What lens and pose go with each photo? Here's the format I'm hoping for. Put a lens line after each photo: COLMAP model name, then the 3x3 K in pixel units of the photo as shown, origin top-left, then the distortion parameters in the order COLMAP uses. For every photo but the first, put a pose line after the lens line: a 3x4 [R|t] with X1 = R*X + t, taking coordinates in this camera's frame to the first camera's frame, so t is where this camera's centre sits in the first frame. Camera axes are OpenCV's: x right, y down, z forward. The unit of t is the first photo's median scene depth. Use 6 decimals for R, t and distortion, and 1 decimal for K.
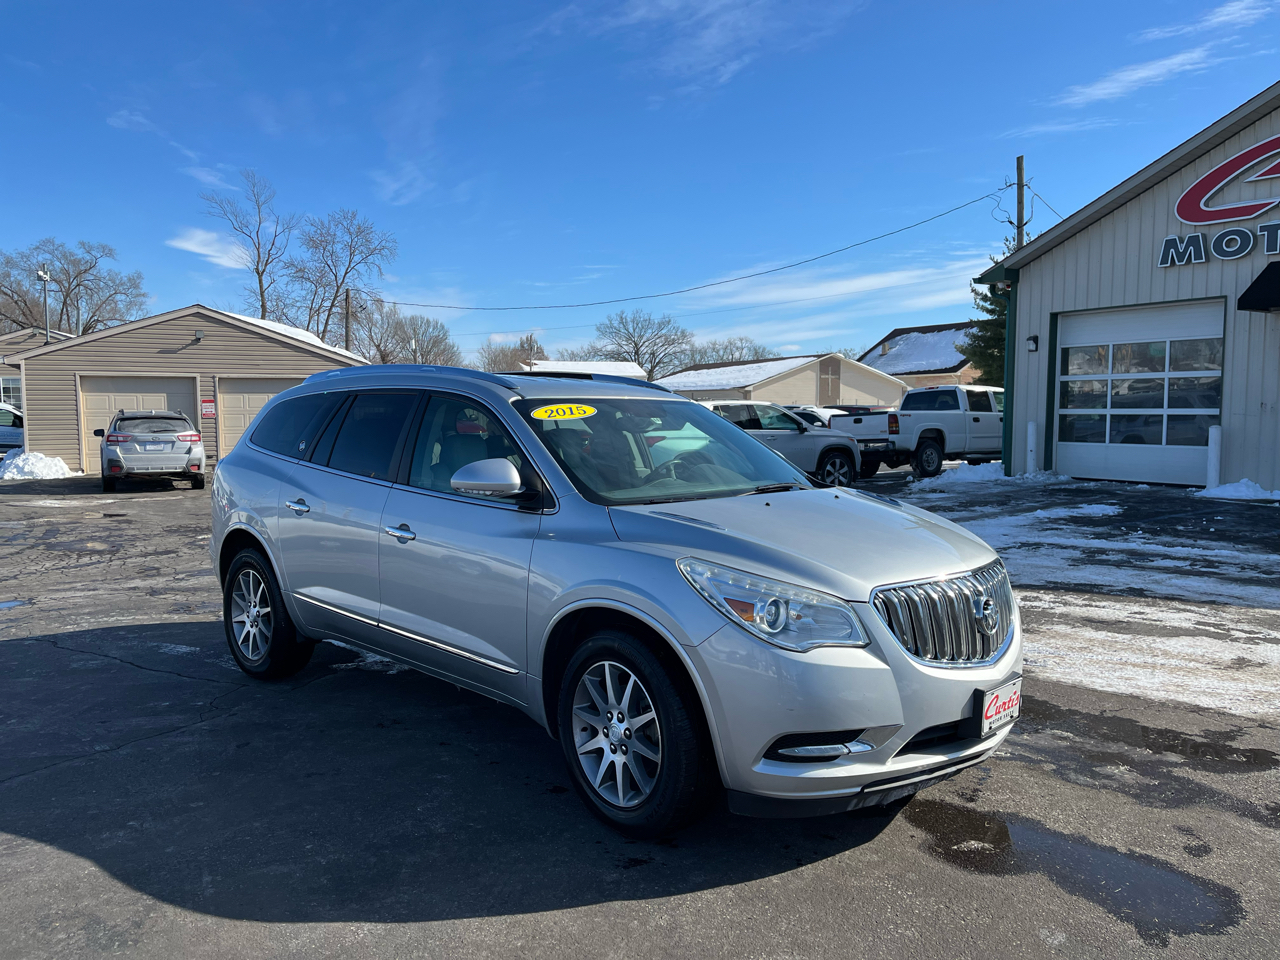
lens RADIAL K [[965.7, 0, 632.7], [0, 965.7, 478.5], [0, 0, 1]] dist [0.062225, -0.072173]
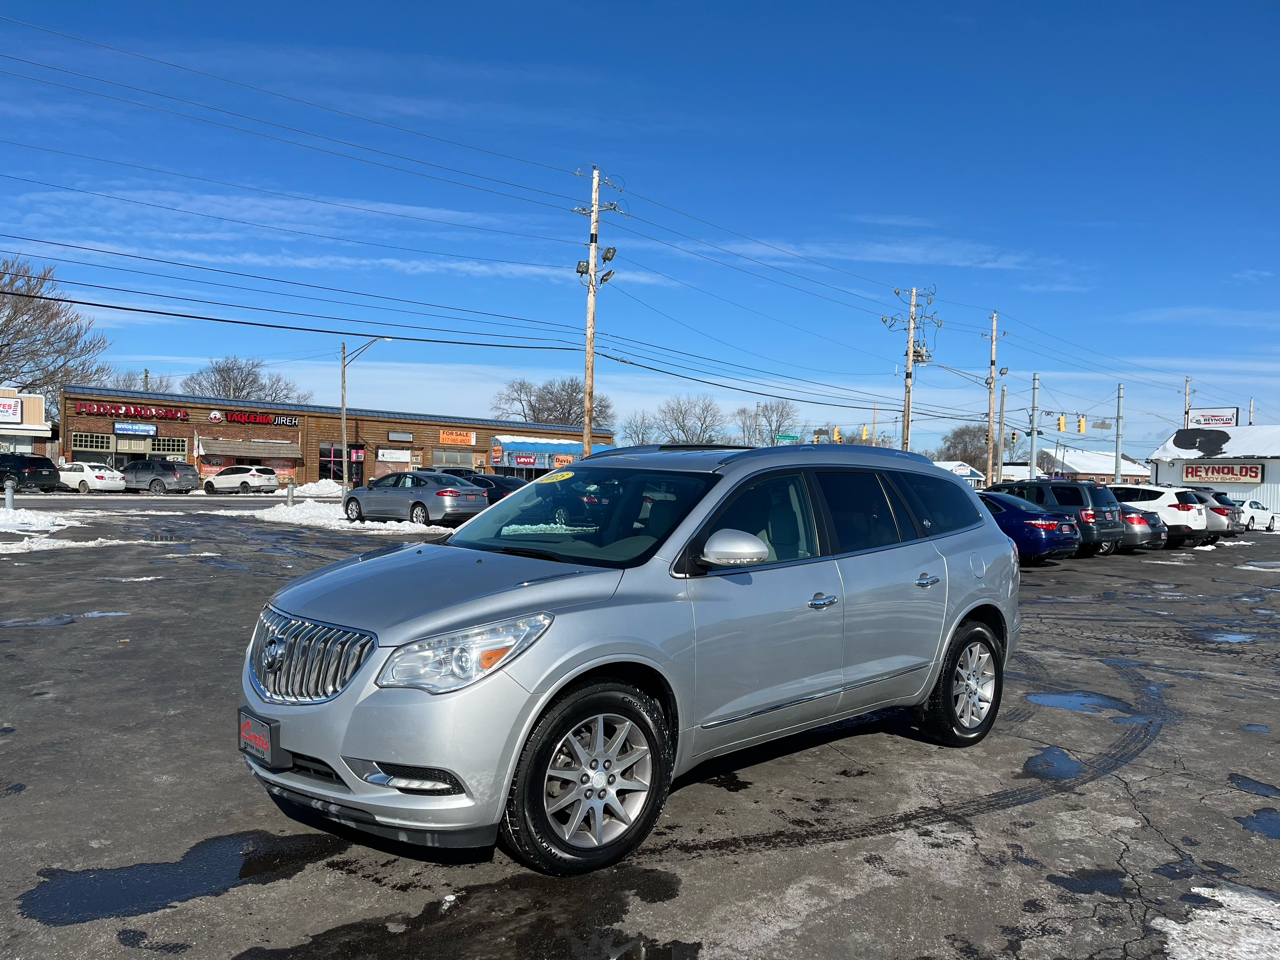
lens RADIAL K [[965.7, 0, 631.9], [0, 965.7, 507.5], [0, 0, 1]] dist [0.062225, -0.072173]
pose [[-0.044018, 0.030779, -0.998556, 0.323805], [-0.103136, 0.994045, 0.035186, -0.023611], [0.993693, 0.104535, -0.040581, 0.322764]]
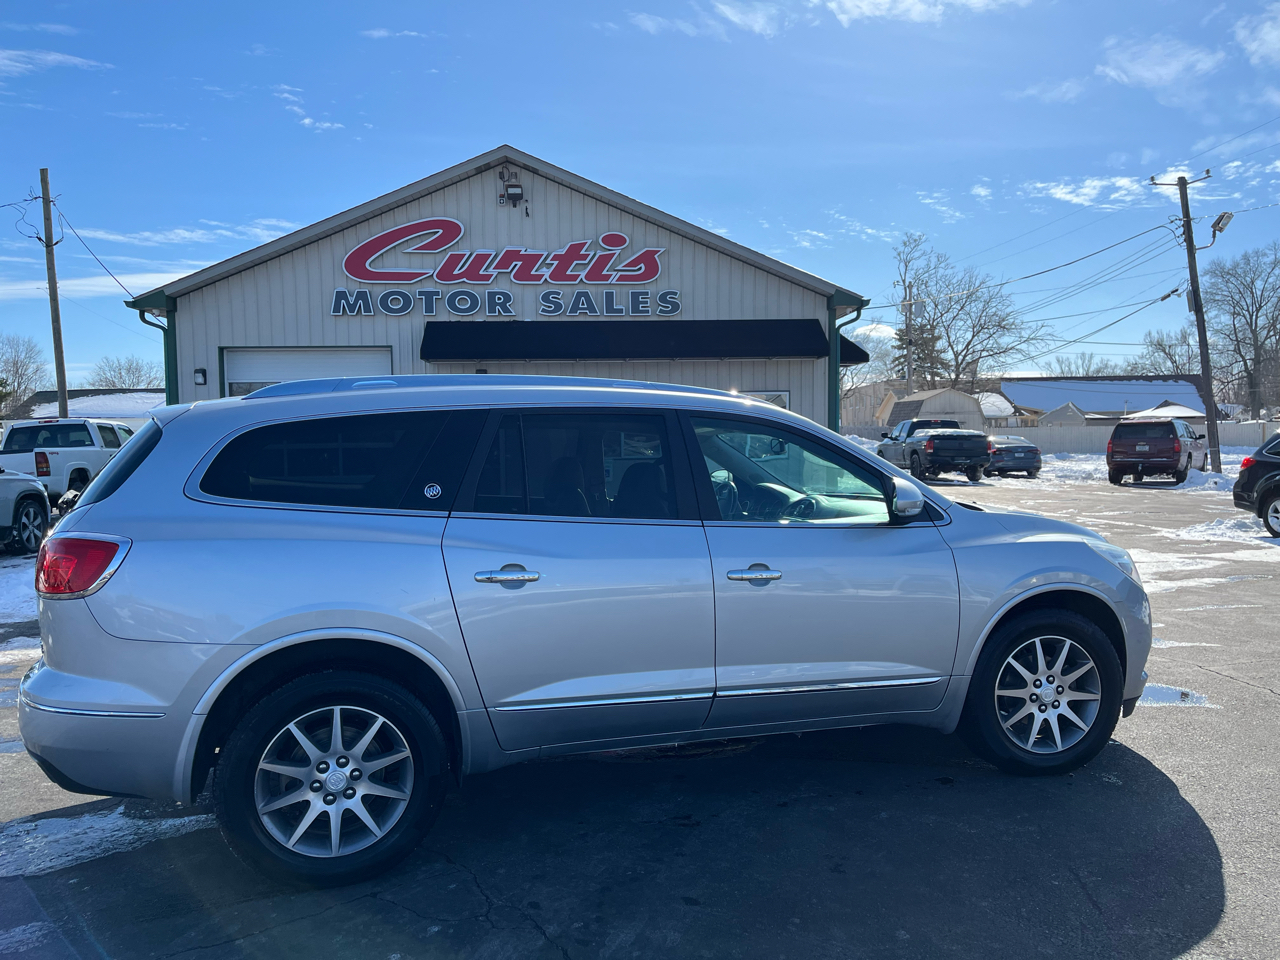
lens RADIAL K [[965.7, 0, 645.1], [0, 965.7, 487.9], [0, 0, 1]] dist [0.062225, -0.072173]
pose [[0.455044, -0.051652, 0.888969, -0.296543], [0.078531, 0.996754, 0.017716, -0.012265], [-0.886999, 0.061750, 0.457624, 0.197316]]
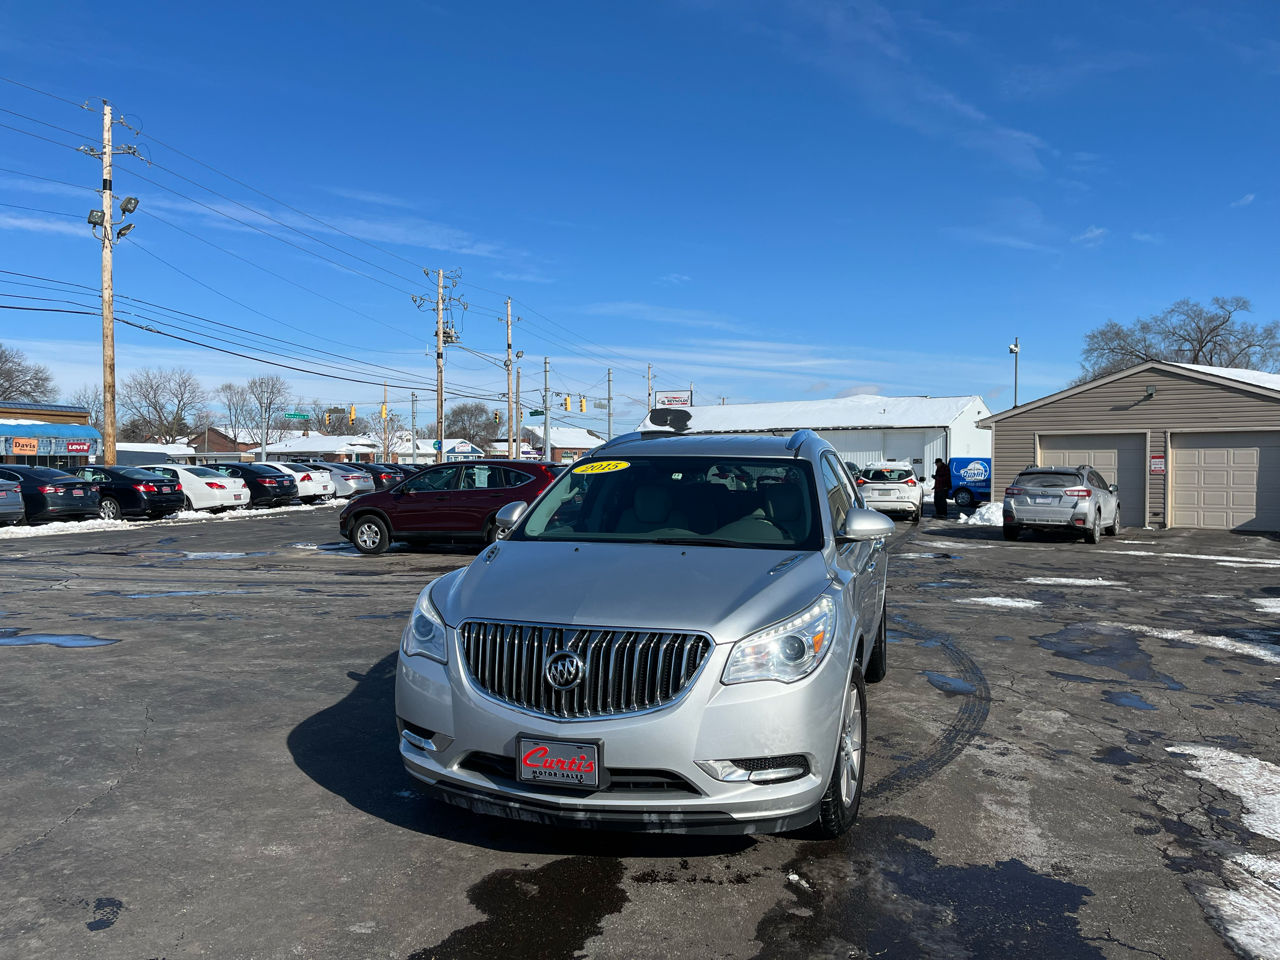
lens RADIAL K [[965.7, 0, 637.6], [0, 965.7, 497.3], [0, 0, 1]] dist [0.062225, -0.072173]
pose [[0.463487, 0.032402, -0.885511, 0.288839], [-0.066110, 0.997811, 0.001909, -0.010060], [0.883634, 0.057656, 0.464614, 0.133534]]
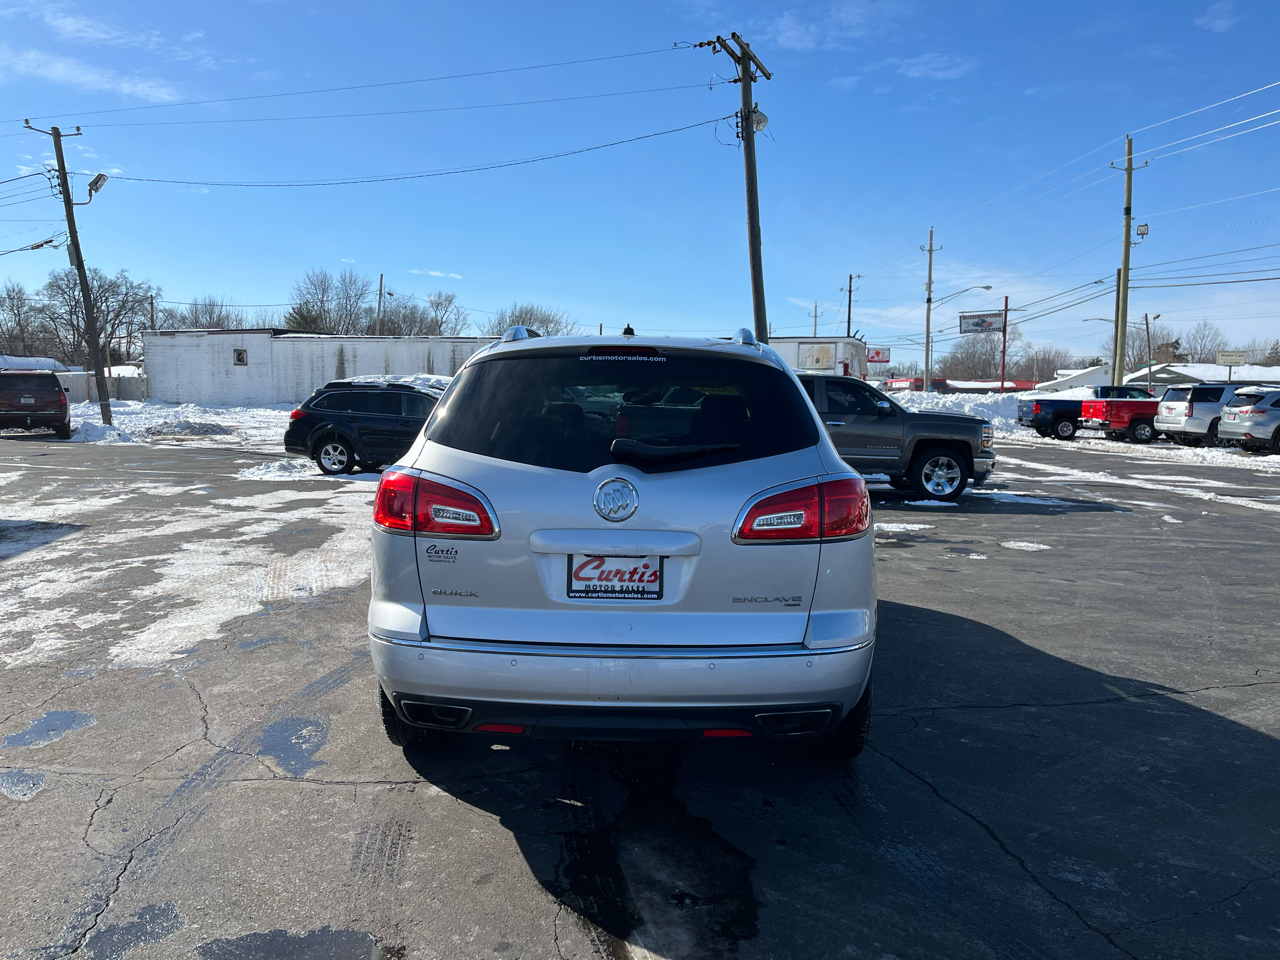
lens RADIAL K [[965.7, 0, 631.4], [0, 965.7, 485.9], [0, 0, 1]] dist [0.062225, -0.072173]
pose [[-0.671633, -0.079749, 0.736580, -0.290970], [0.038003, 0.989173, 0.141749, -0.037164], [-0.739909, 0.123195, -0.661330, 0.571537]]
